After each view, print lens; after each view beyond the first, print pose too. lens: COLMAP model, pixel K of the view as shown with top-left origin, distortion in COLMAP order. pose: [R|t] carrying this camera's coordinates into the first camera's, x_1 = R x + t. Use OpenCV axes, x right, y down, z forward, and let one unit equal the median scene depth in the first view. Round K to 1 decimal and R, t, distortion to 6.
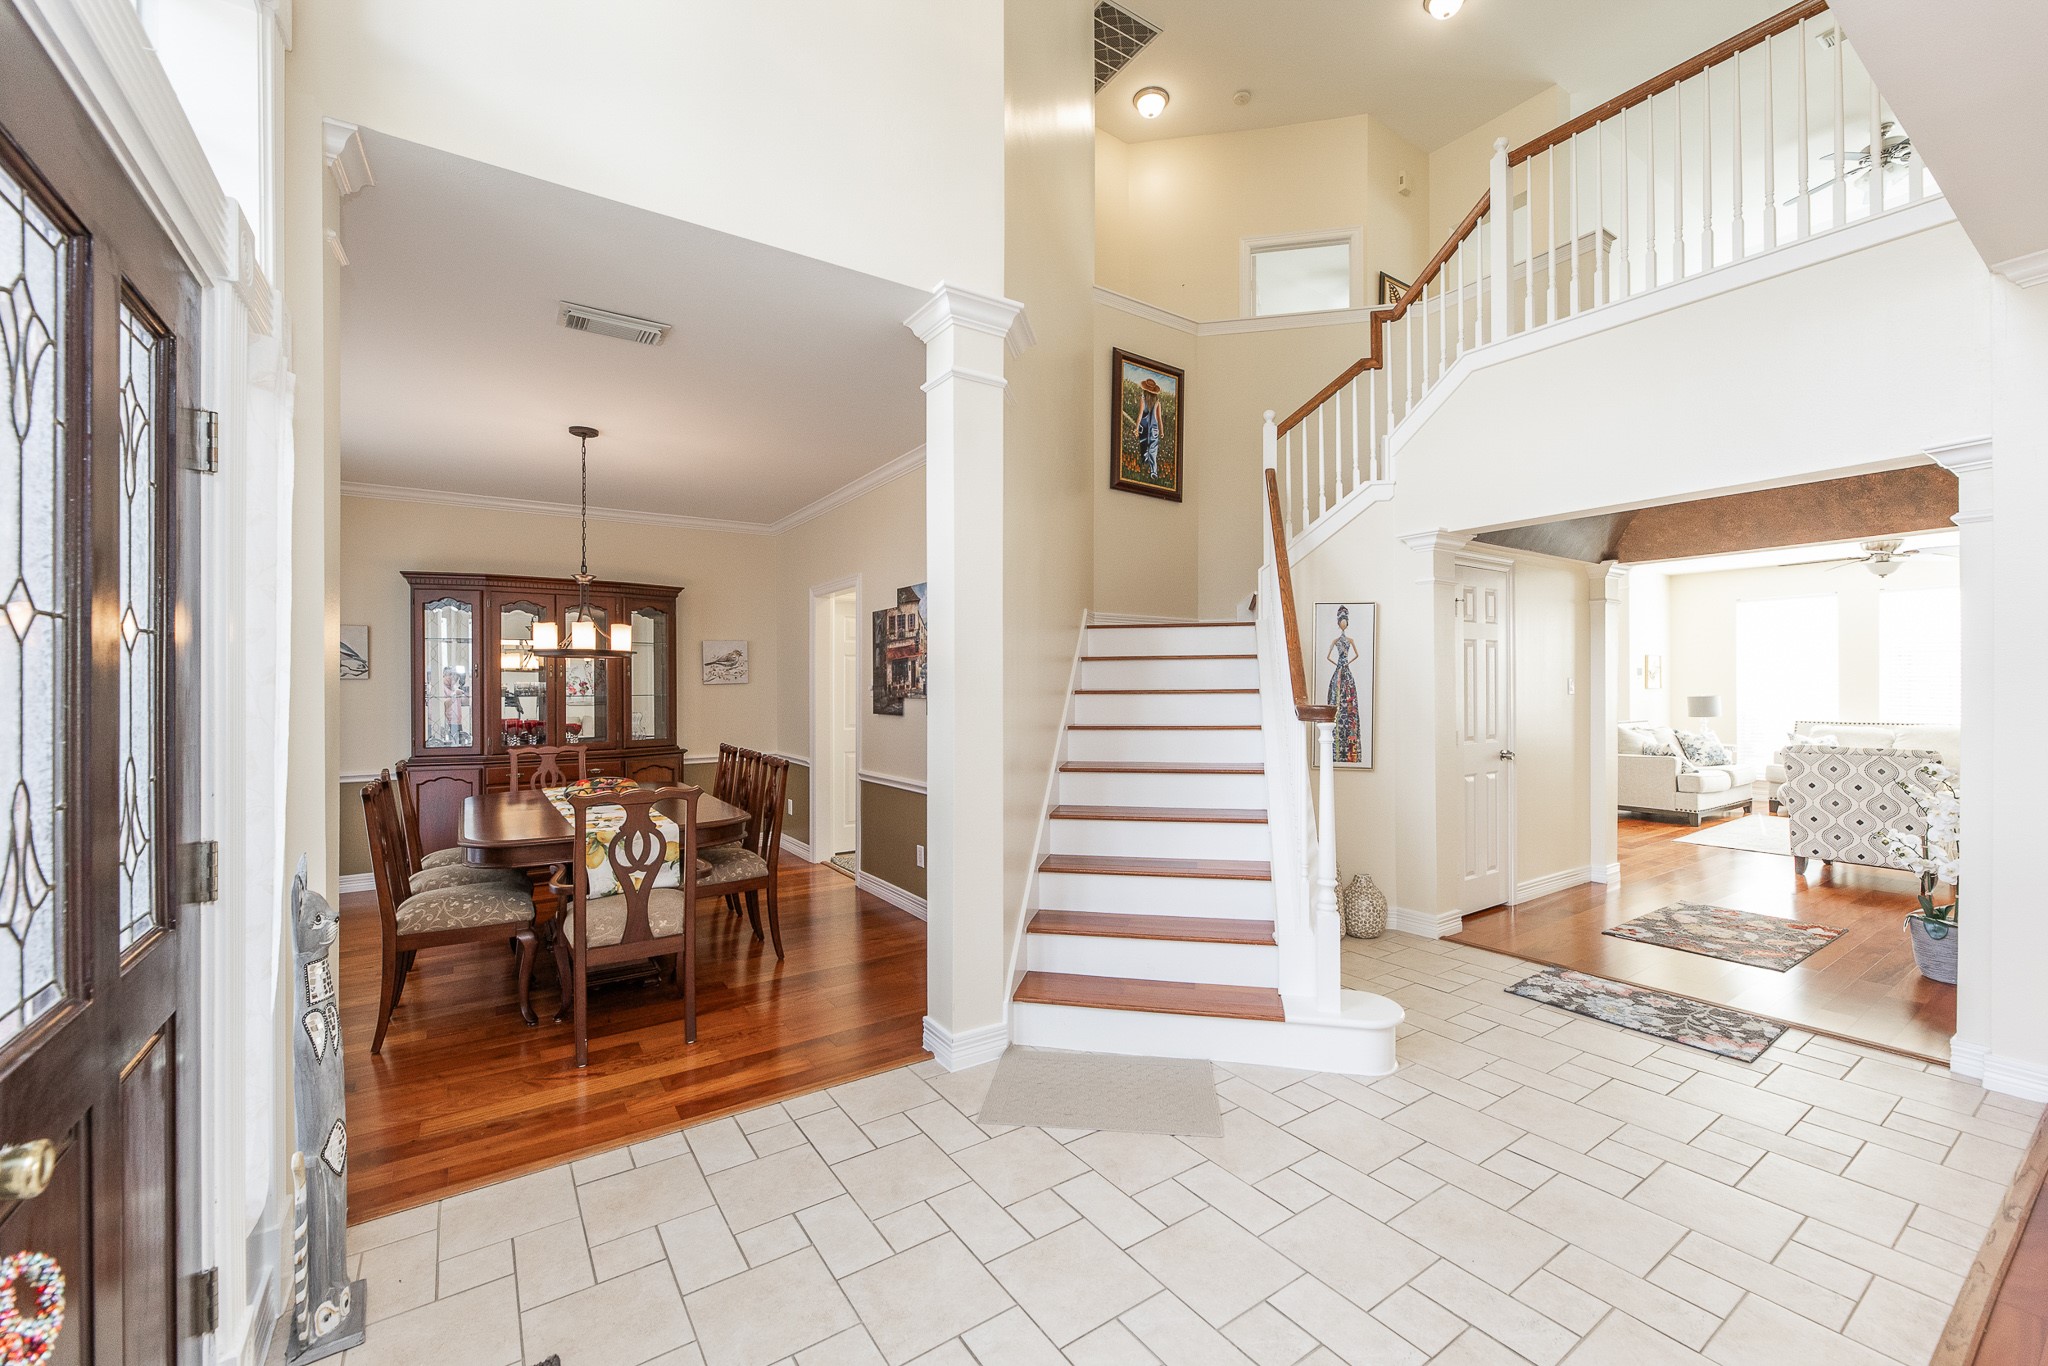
lens RADIAL K [[821.5, 0, 1037.6], [0, 821.5, 685.6], [0, 0, 1]] dist [-0.002838, -0.000190]
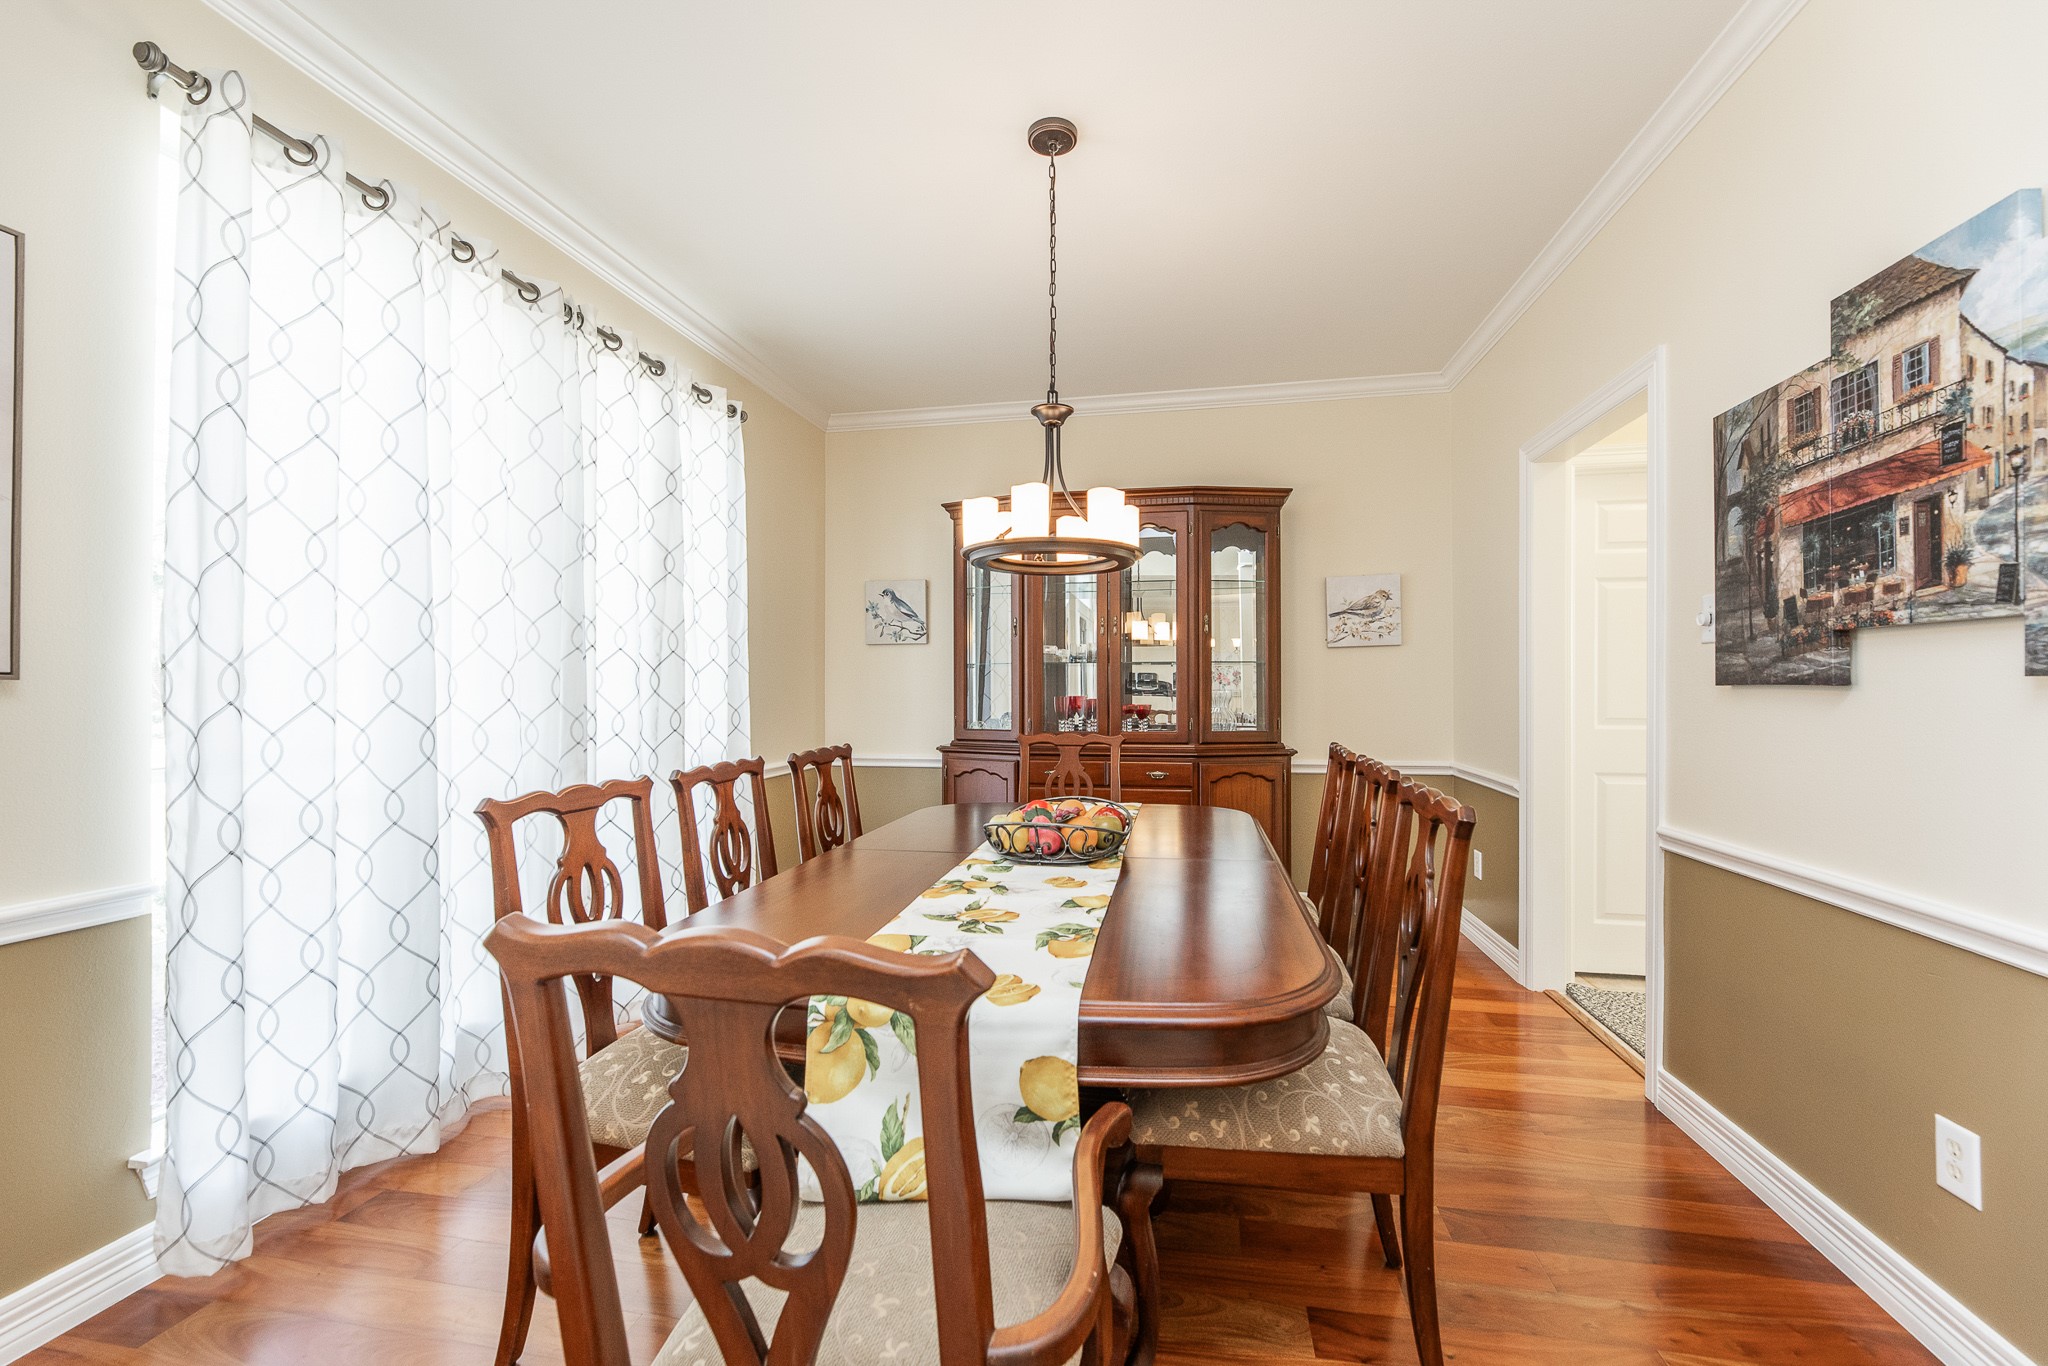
lens RADIAL K [[821.5, 0, 1037.6], [0, 821.5, 685.6], [0, 0, 1]] dist [-0.002838, -0.000190]
pose [[0.707676, 0.001946, -0.706534, -0.168381], [-0.000208, 0.999997, 0.002546, 0.036596], [0.706537, -0.001655, 0.707674, 0.557843]]
